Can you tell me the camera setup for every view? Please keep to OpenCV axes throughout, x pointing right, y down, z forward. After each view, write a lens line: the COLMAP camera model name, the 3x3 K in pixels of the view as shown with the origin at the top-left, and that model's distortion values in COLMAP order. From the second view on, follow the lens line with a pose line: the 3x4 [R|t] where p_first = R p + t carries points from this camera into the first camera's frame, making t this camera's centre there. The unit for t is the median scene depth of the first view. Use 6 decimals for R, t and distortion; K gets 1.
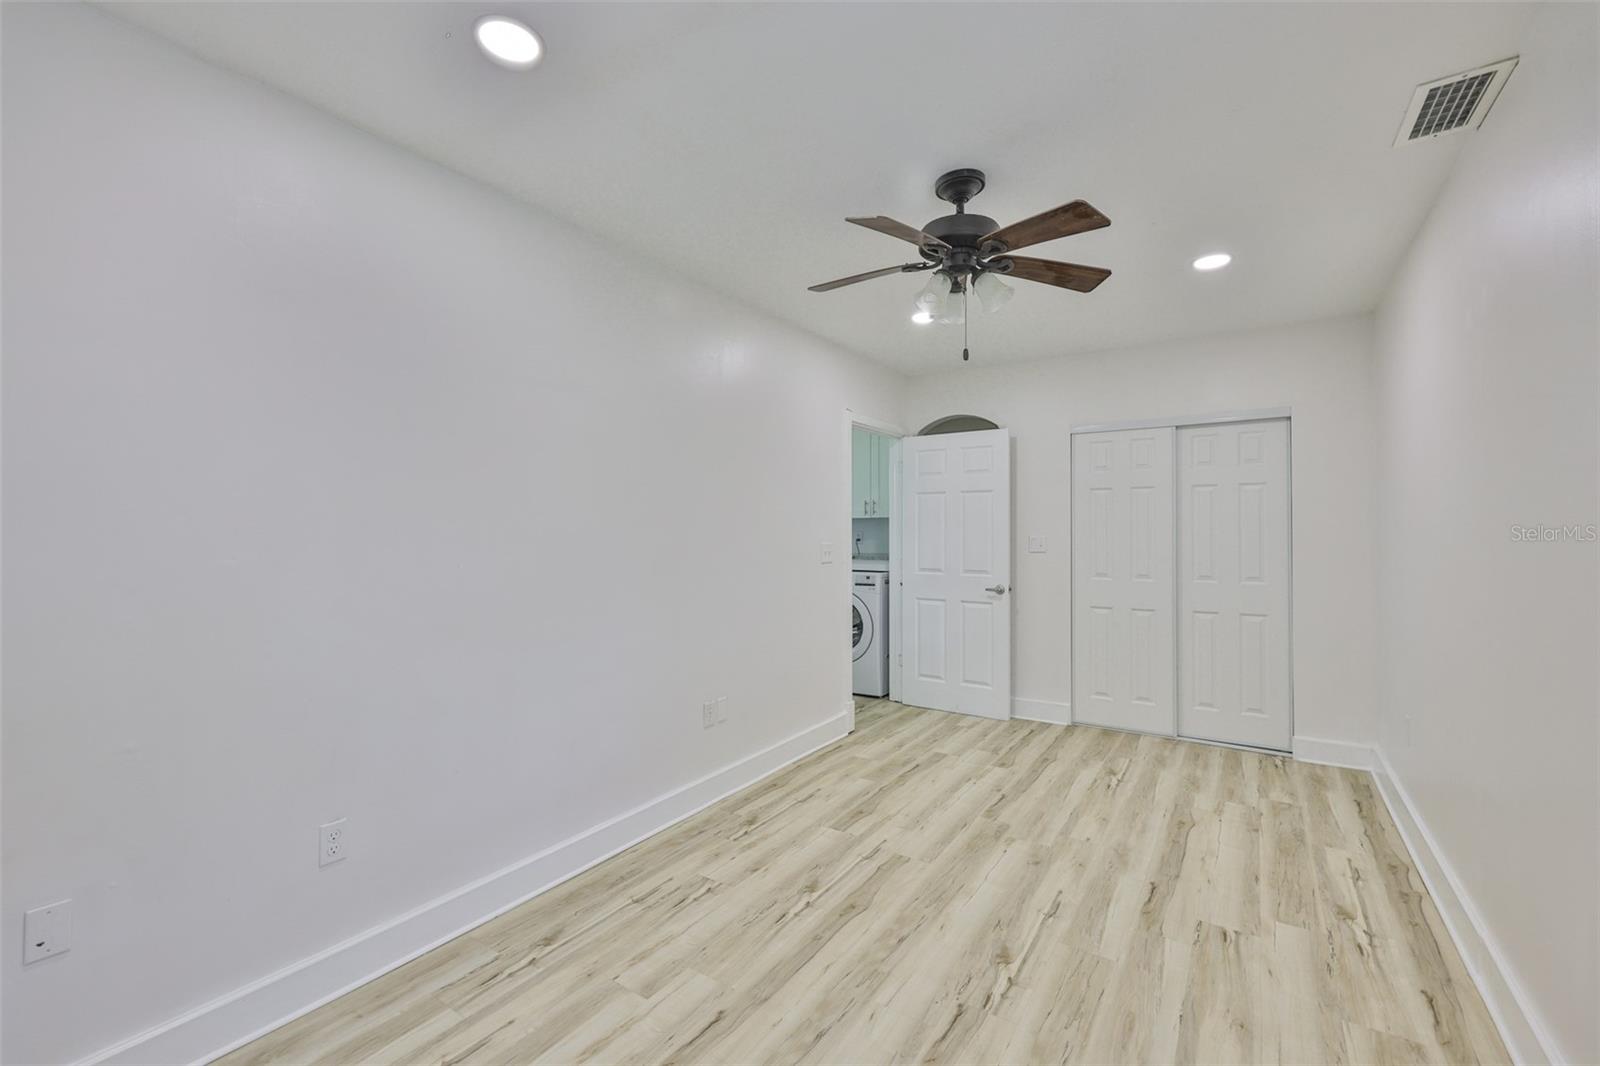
lens RADIAL K [[682.0, 0, 802.2], [0, 682.0, 532.2], [0, 0, 1]] dist [-0.002306, 0.000126]
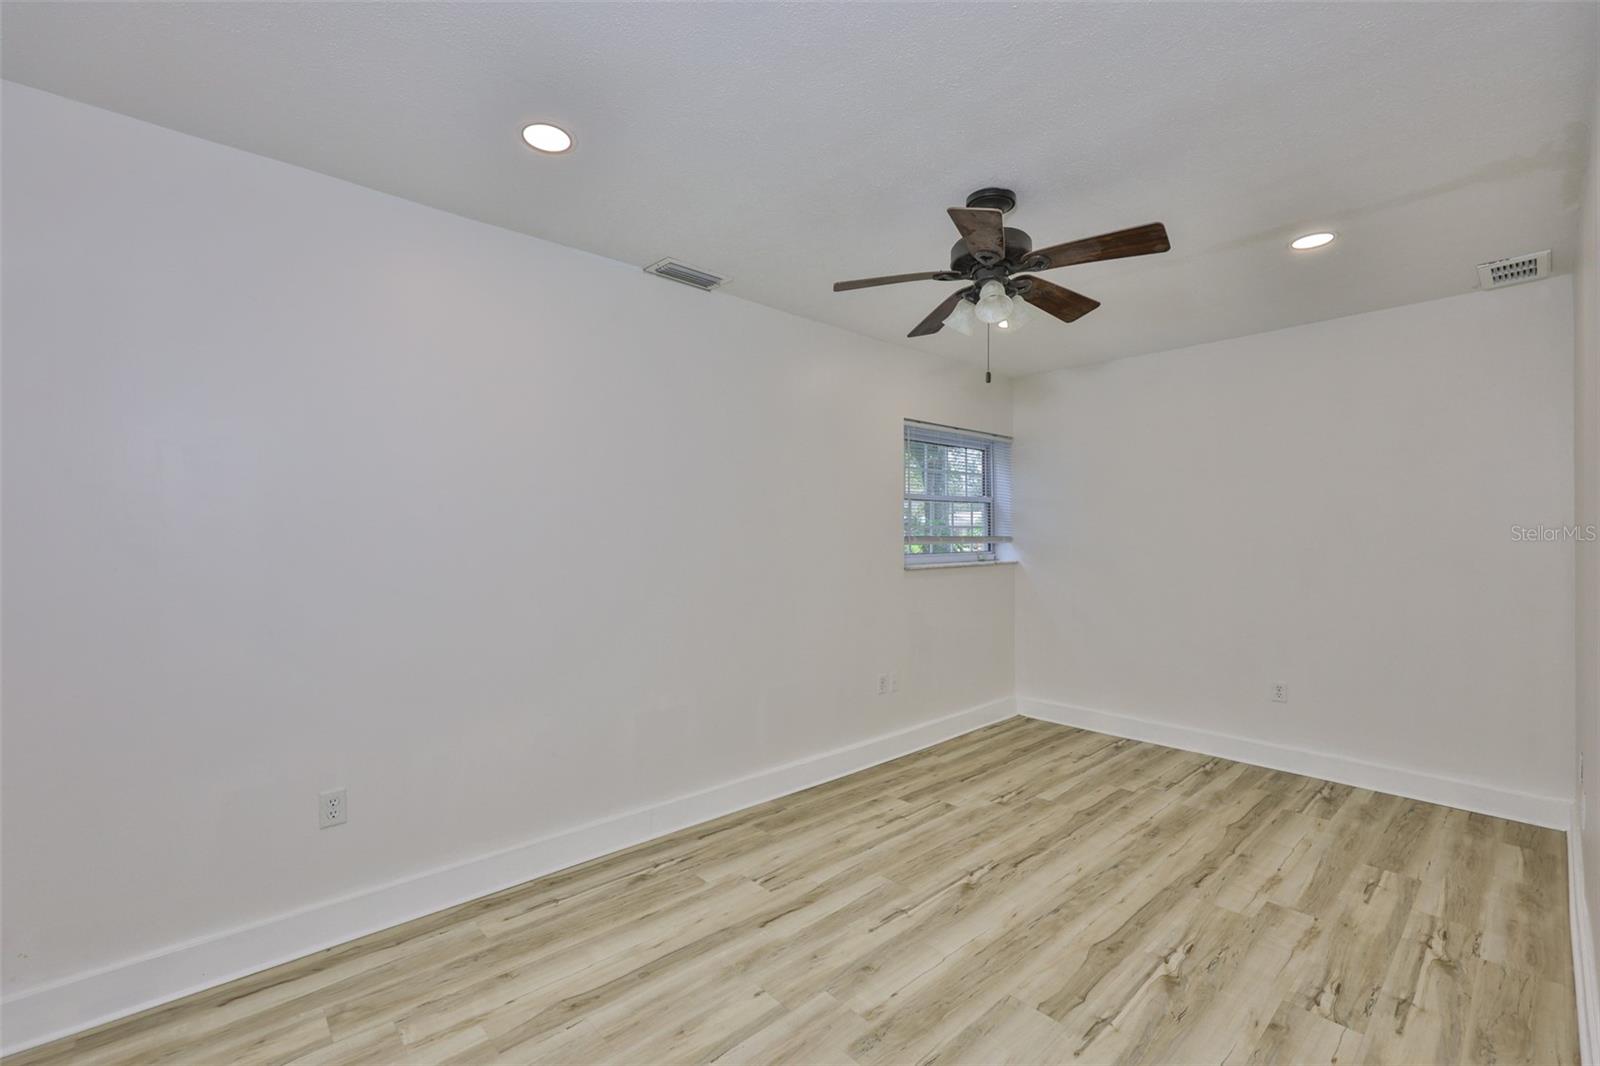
lens RADIAL K [[682.0, 0, 802.2], [0, 682.0, 532.2], [0, 0, 1]] dist [-0.002306, 0.000126]
pose [[-0.971617, 0.008530, 0.236405, 0.259042], [0.006705, 0.999941, -0.008524, -0.004781], [-0.236464, -0.006697, -0.971617, 2.019828]]
